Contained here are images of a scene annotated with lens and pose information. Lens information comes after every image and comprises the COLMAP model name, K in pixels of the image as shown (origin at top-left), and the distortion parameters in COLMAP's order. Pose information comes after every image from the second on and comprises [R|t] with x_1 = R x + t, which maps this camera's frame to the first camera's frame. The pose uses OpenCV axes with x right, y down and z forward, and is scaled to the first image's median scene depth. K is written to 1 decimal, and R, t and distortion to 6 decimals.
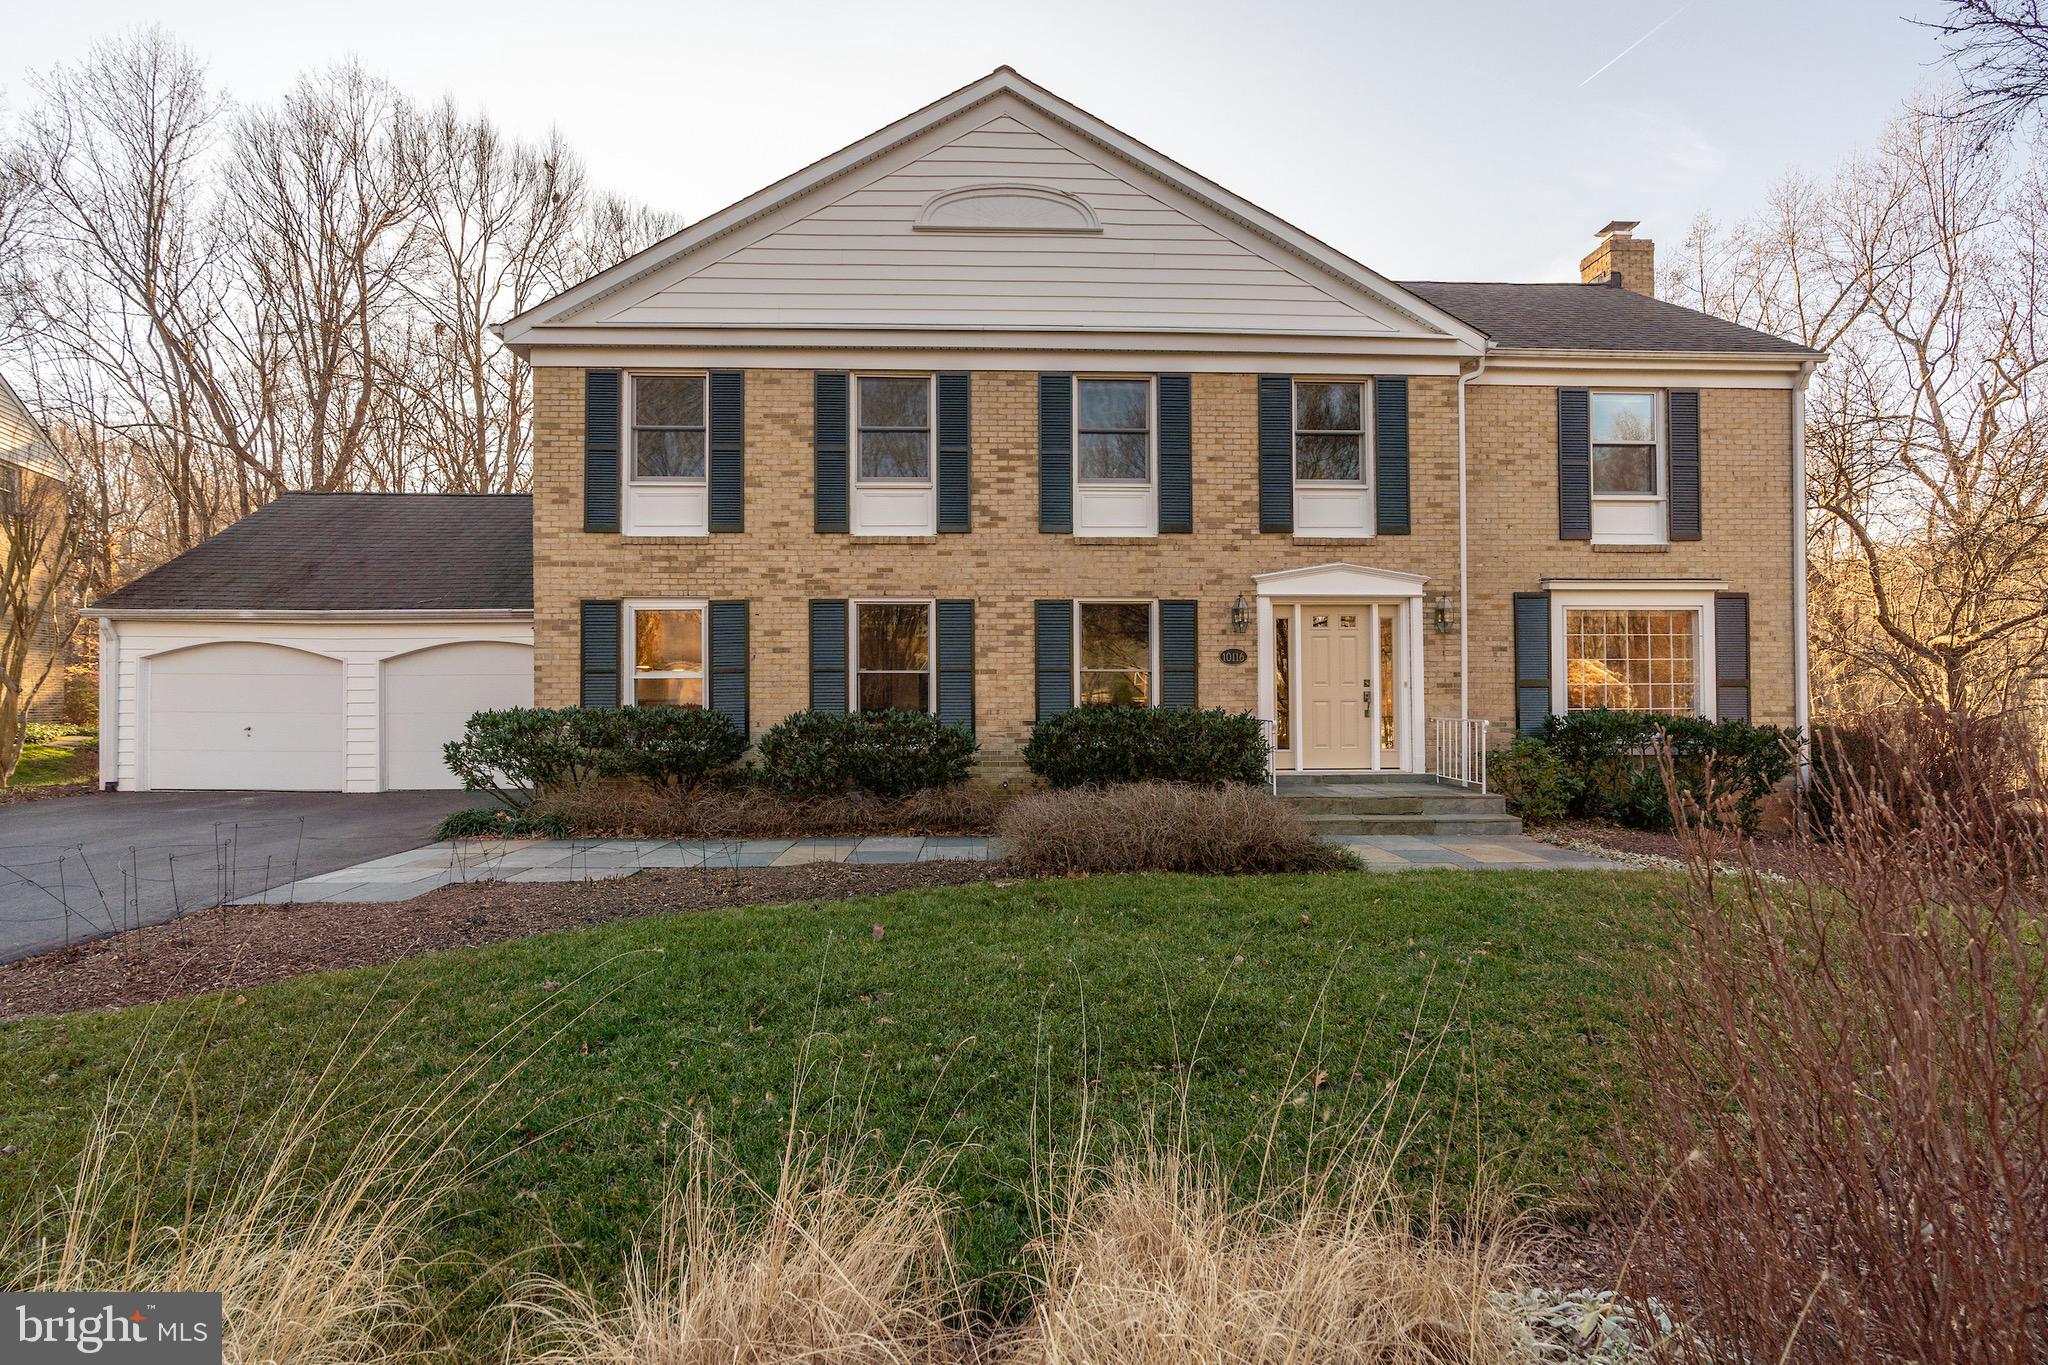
lens RADIAL K [[950.7, 0, 1014.4], [0, 950.7, 685.3], [0, 0, 1]] dist [-0.005206, 0.002627]
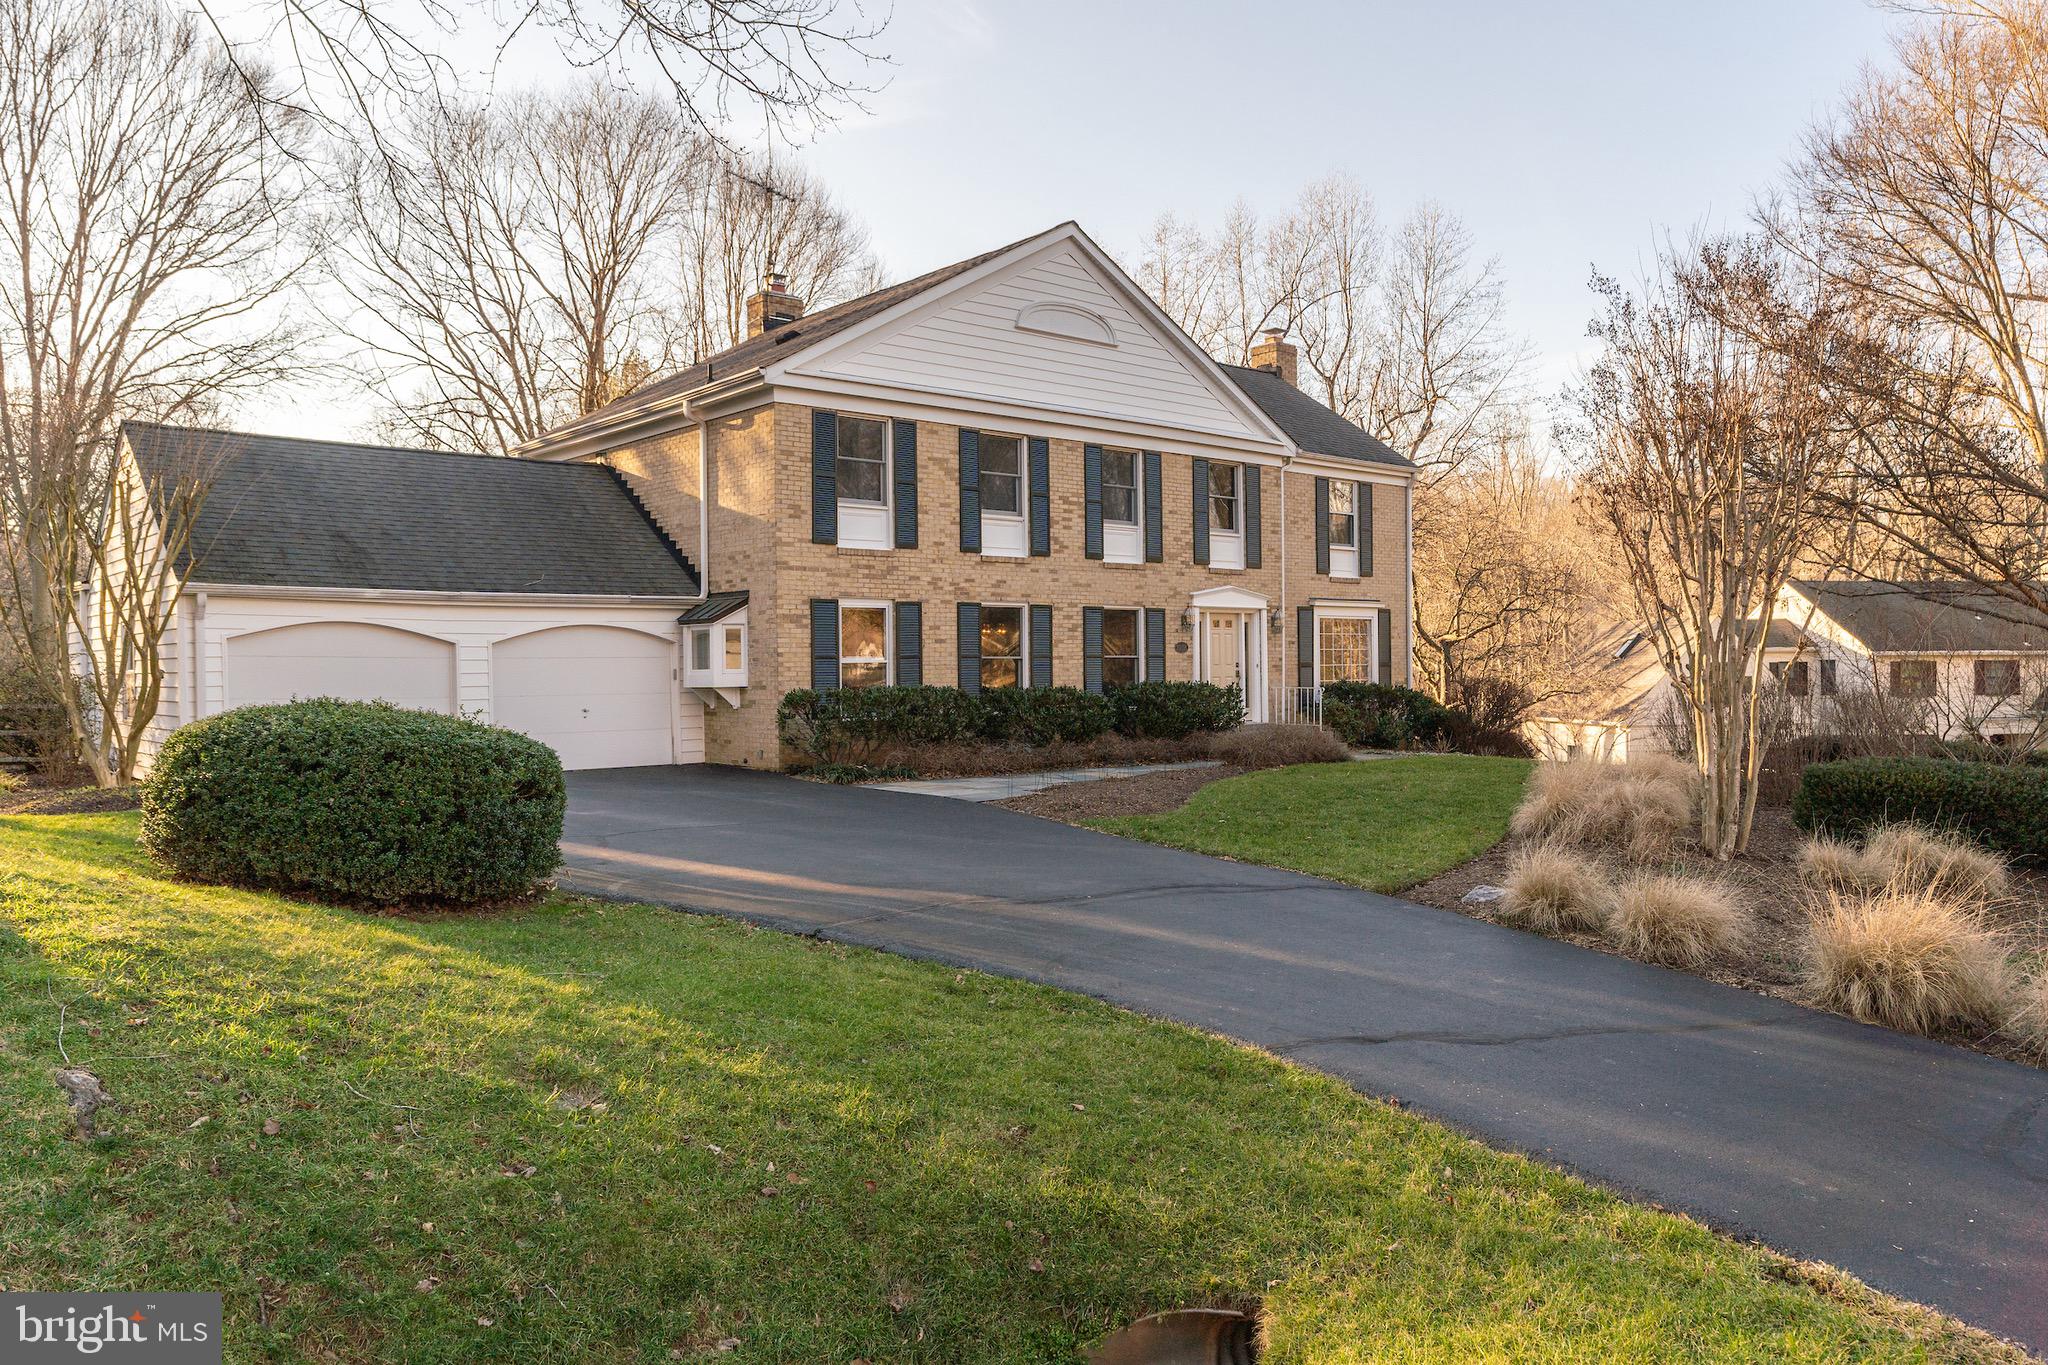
lens RADIAL K [[1551.0, 0, 1030.1], [0, 1551.0, 681.2], [0, 0, 1]] dist [0.014015, 0.000227]
pose [[0.769163, -0.008991, 0.638989, -1.493765], [-0.002474, 0.999852, 0.017046, -0.018018], [-0.639047, -0.014692, 0.769027, -0.705126]]
